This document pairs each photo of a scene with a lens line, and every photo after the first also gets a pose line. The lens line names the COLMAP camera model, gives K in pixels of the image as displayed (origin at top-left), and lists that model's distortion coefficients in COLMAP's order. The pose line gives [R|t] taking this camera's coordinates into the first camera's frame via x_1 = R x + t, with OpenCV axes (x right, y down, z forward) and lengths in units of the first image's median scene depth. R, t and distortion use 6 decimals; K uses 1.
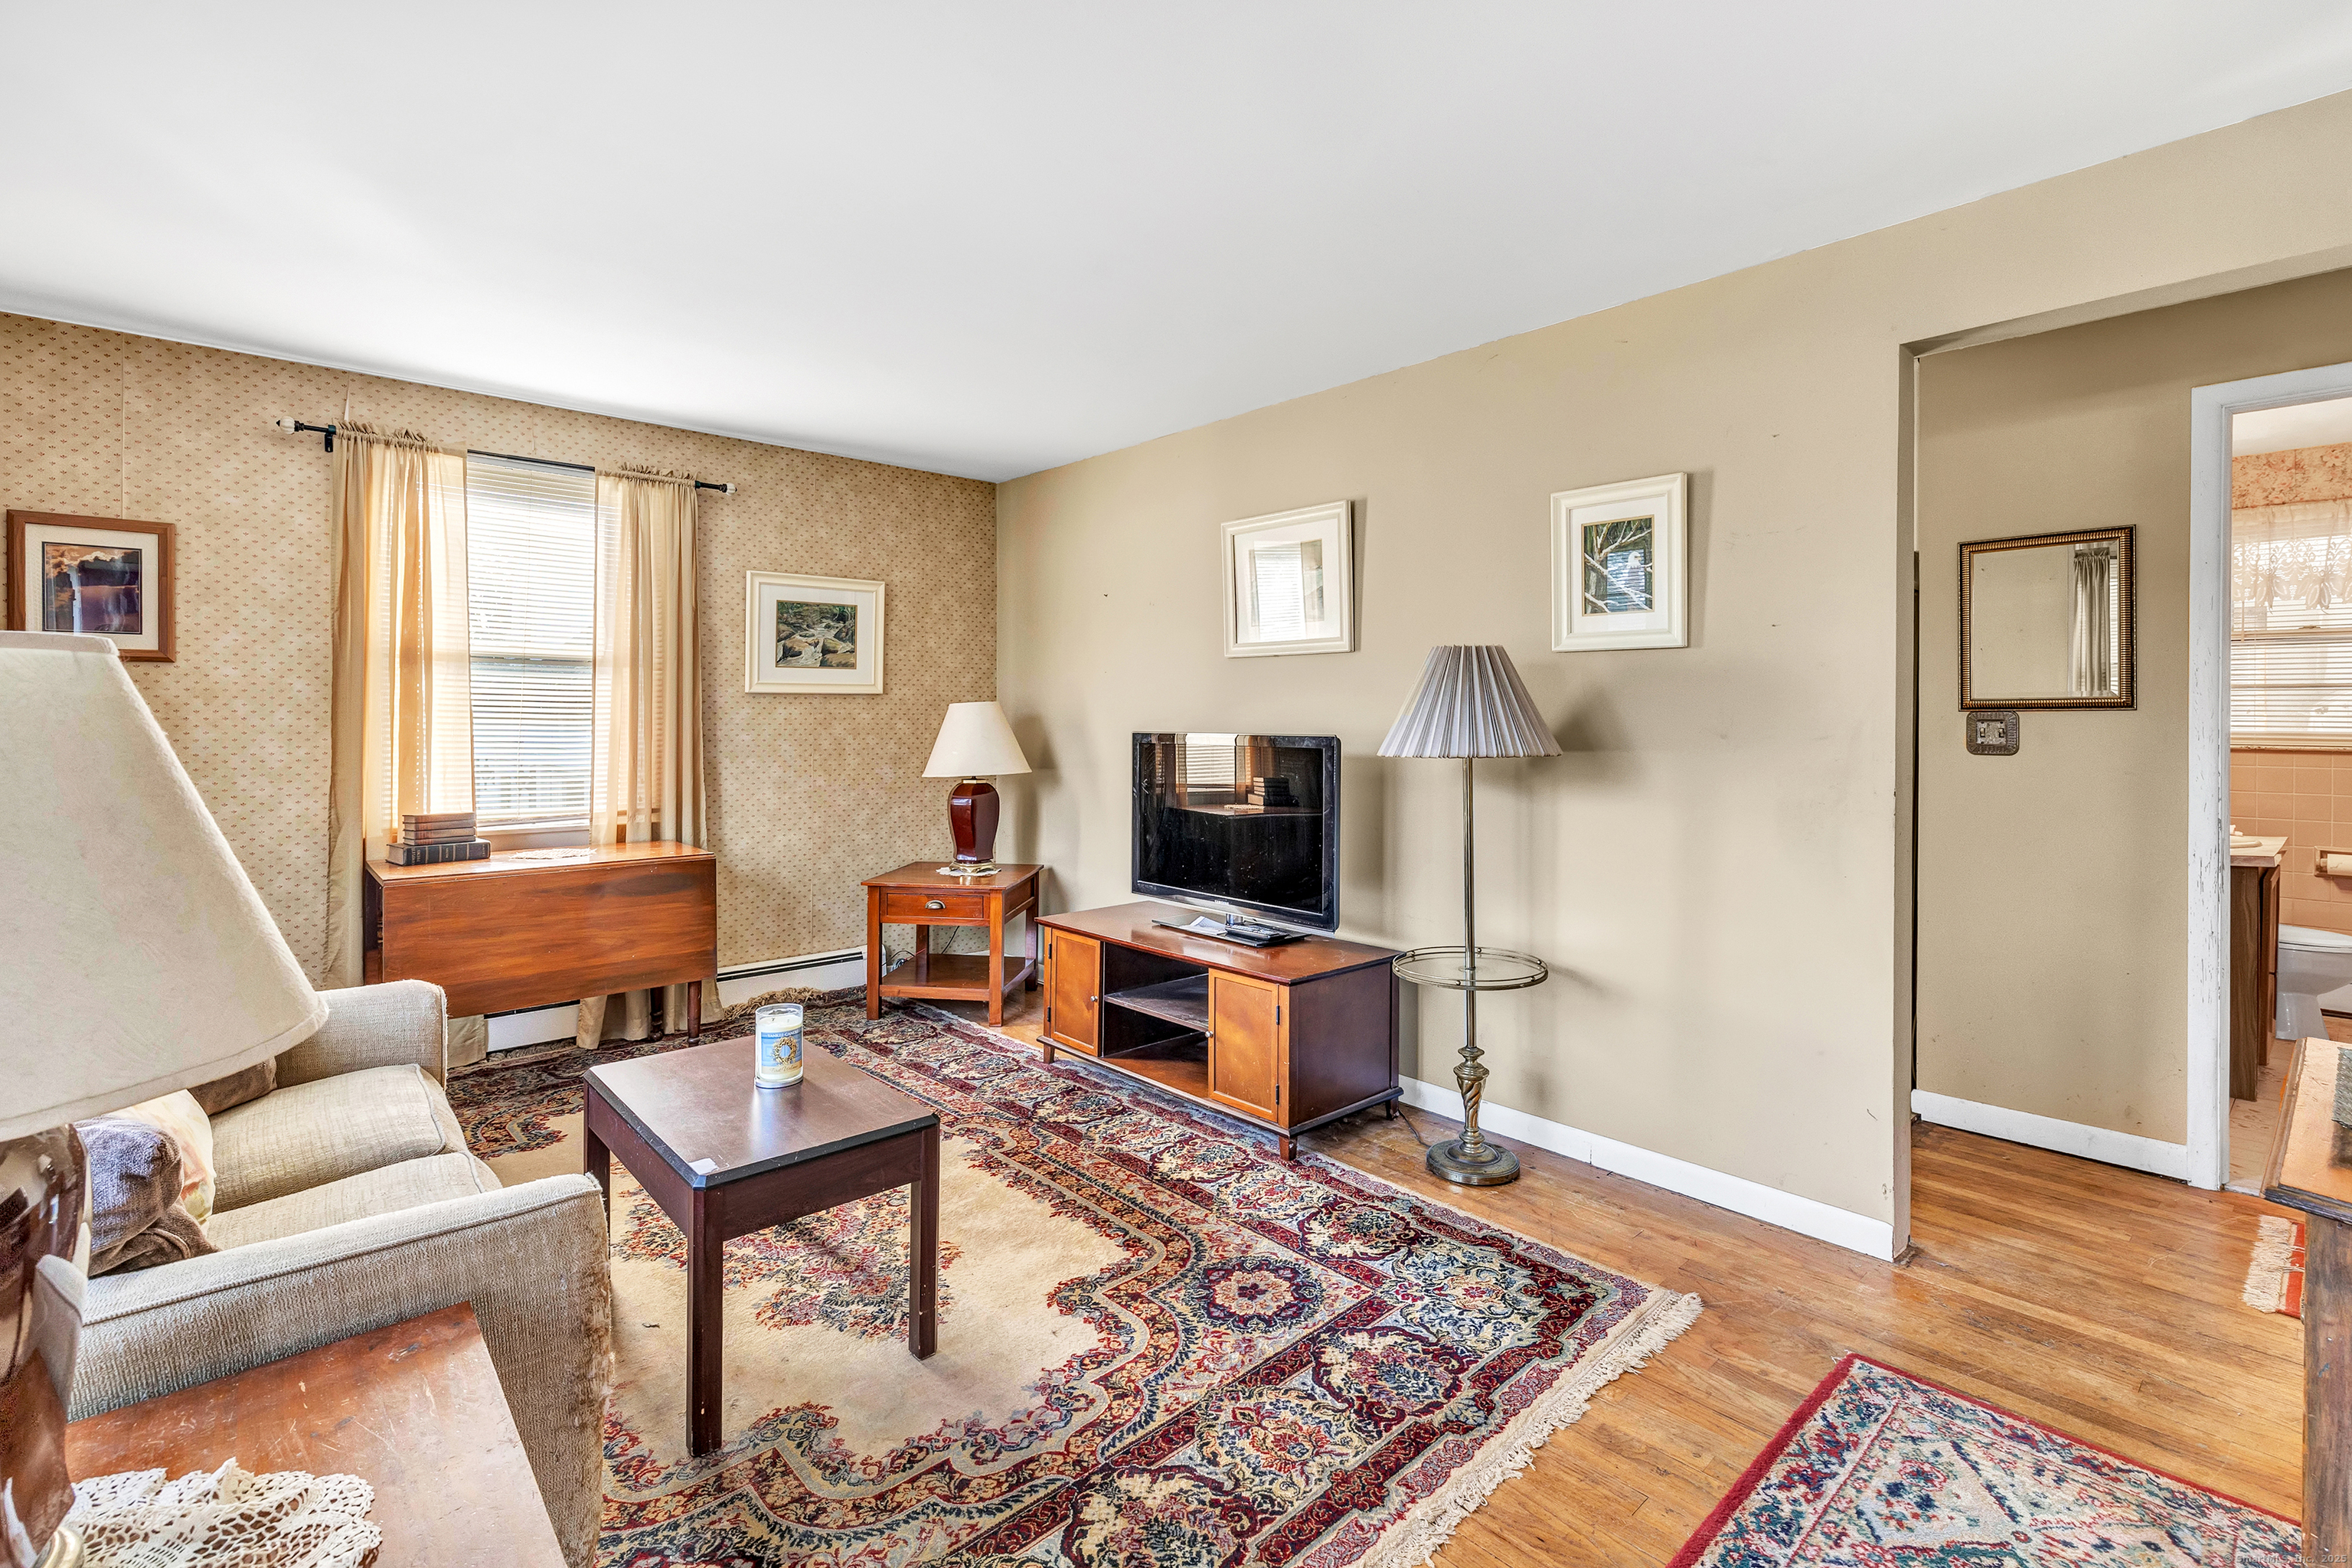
lens RADIAL K [[1047.2, 0, 1148.0], [0, 1047.2, 748.8], [0, 0, 1]] dist [0.001159, 0.000558]
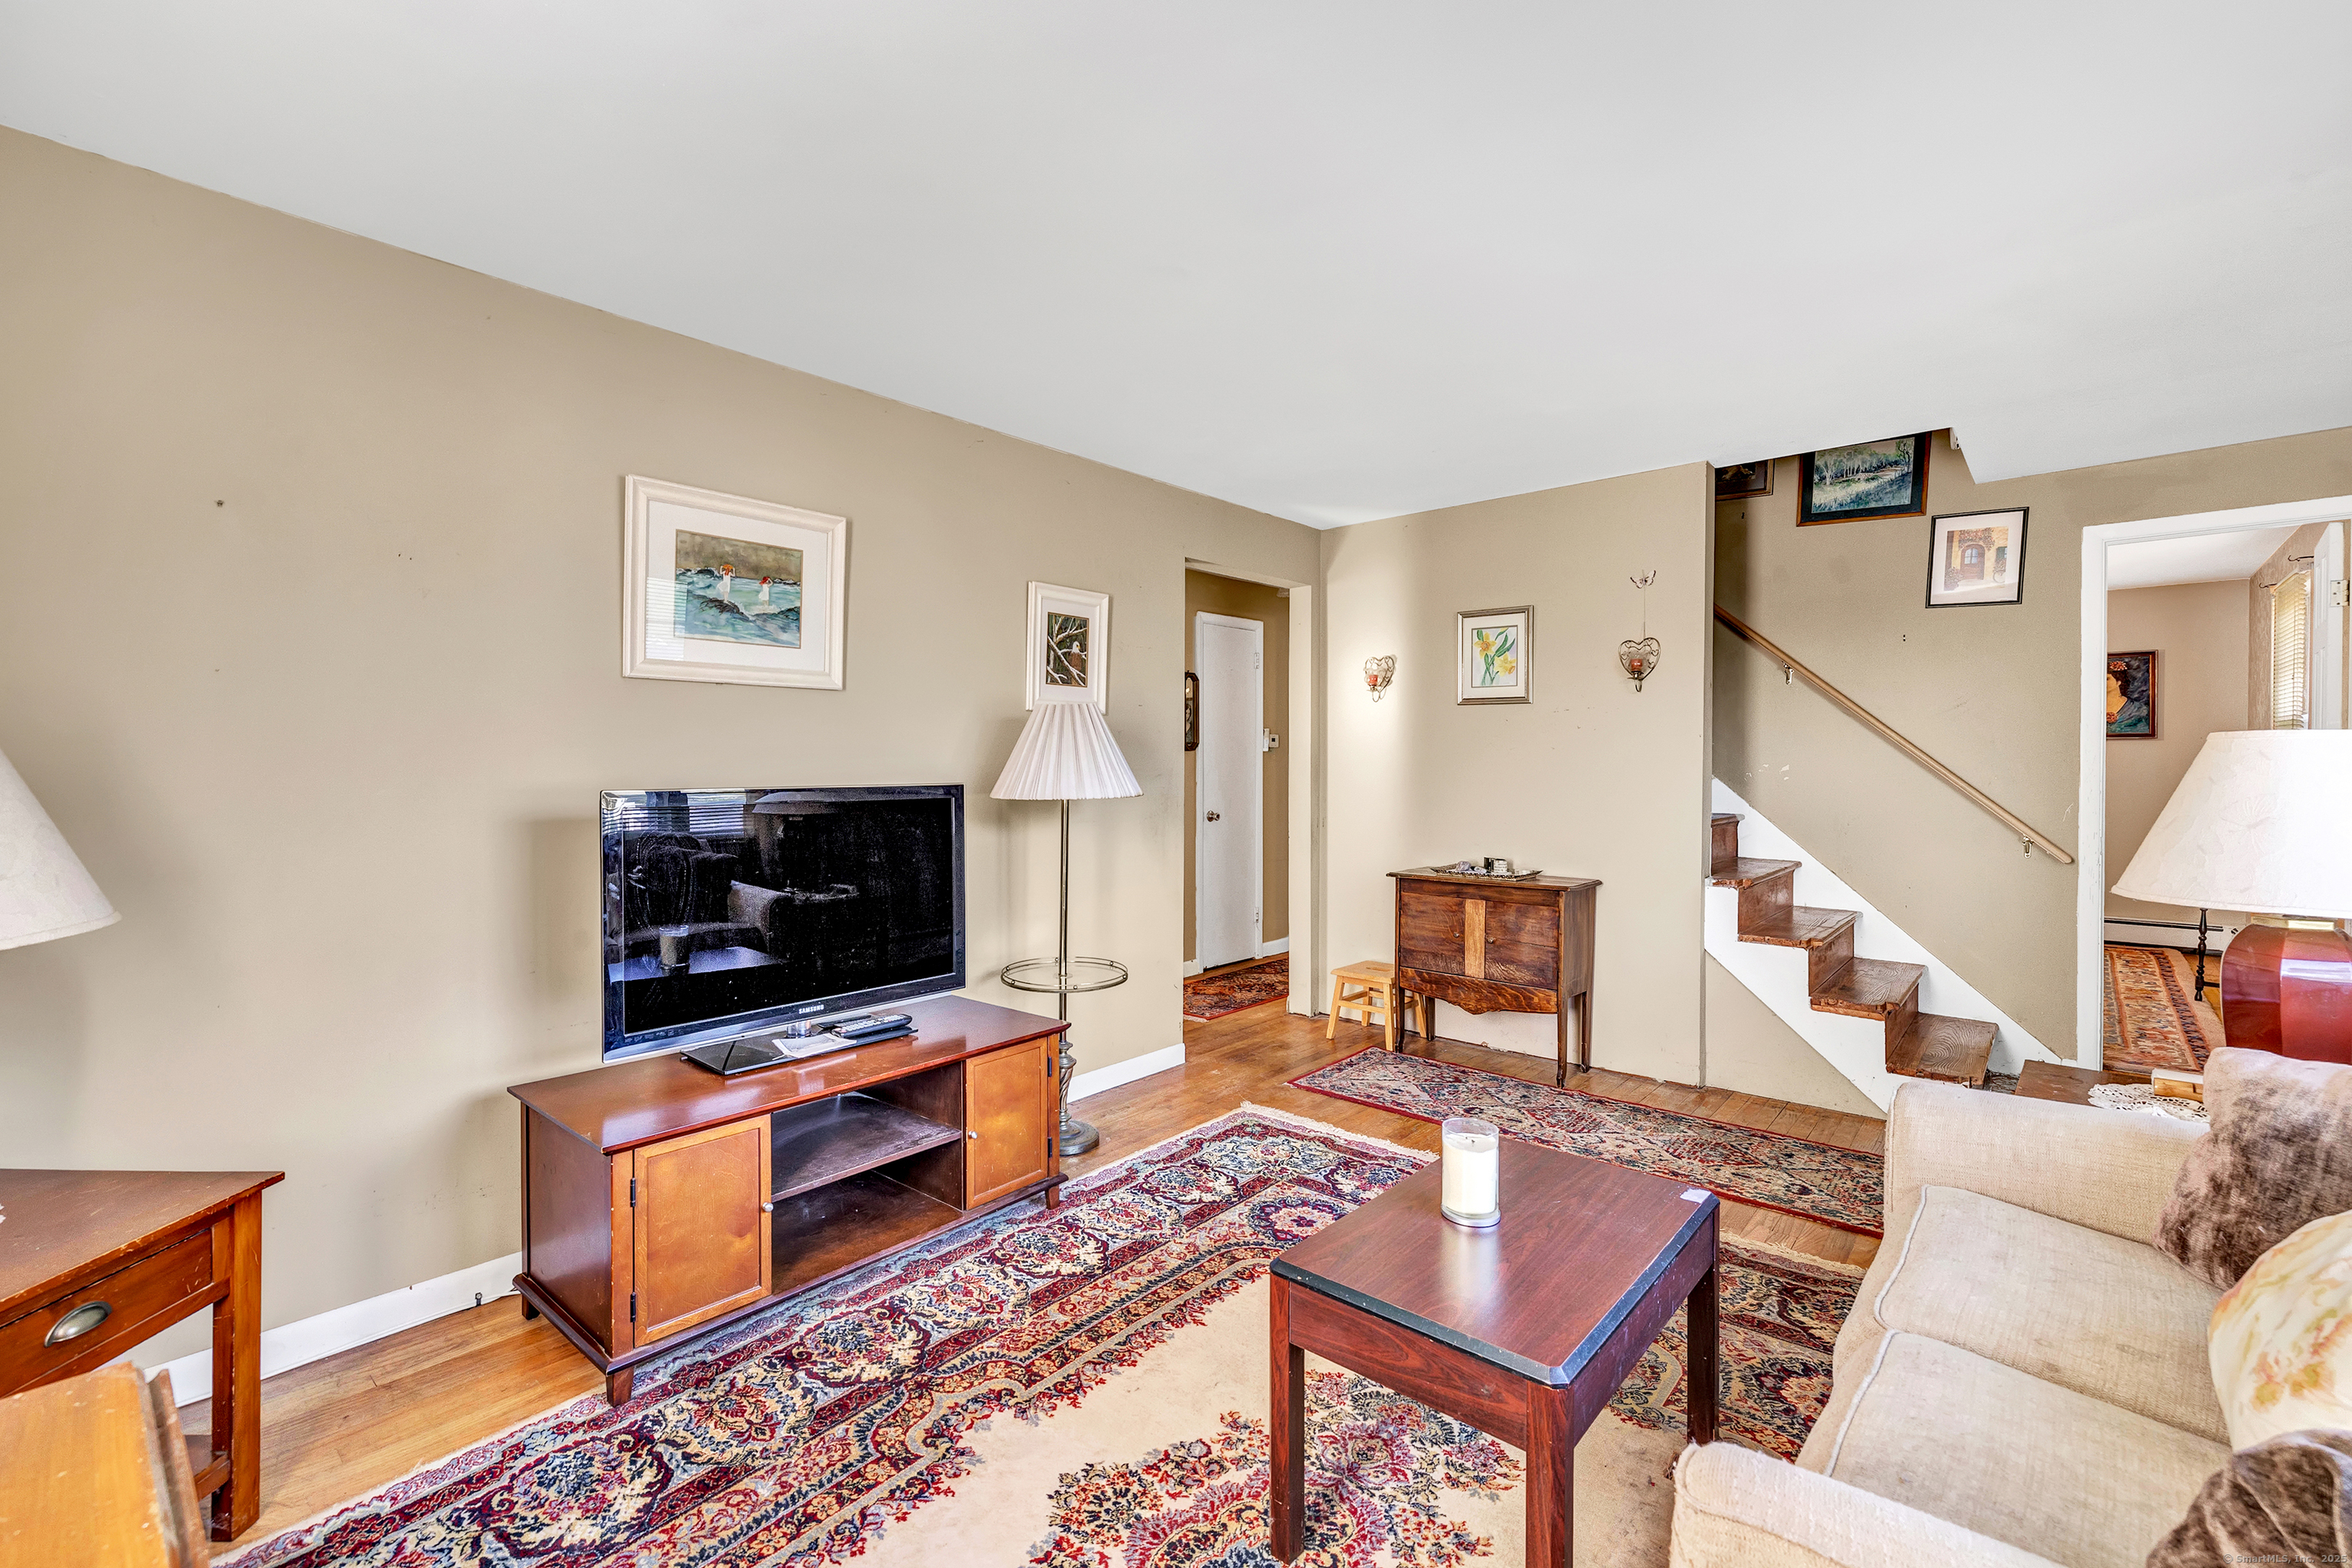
lens RADIAL K [[1047.2, 0, 1148.0], [0, 1047.2, 748.8], [0, 0, 1]] dist [0.001159, 0.000558]
pose [[-0.116675, 0.008369, 0.993135, -0.956985], [0.032561, 0.999459, -0.004597, -0.038176], [-0.992636, 0.031801, -0.116884, 1.118142]]
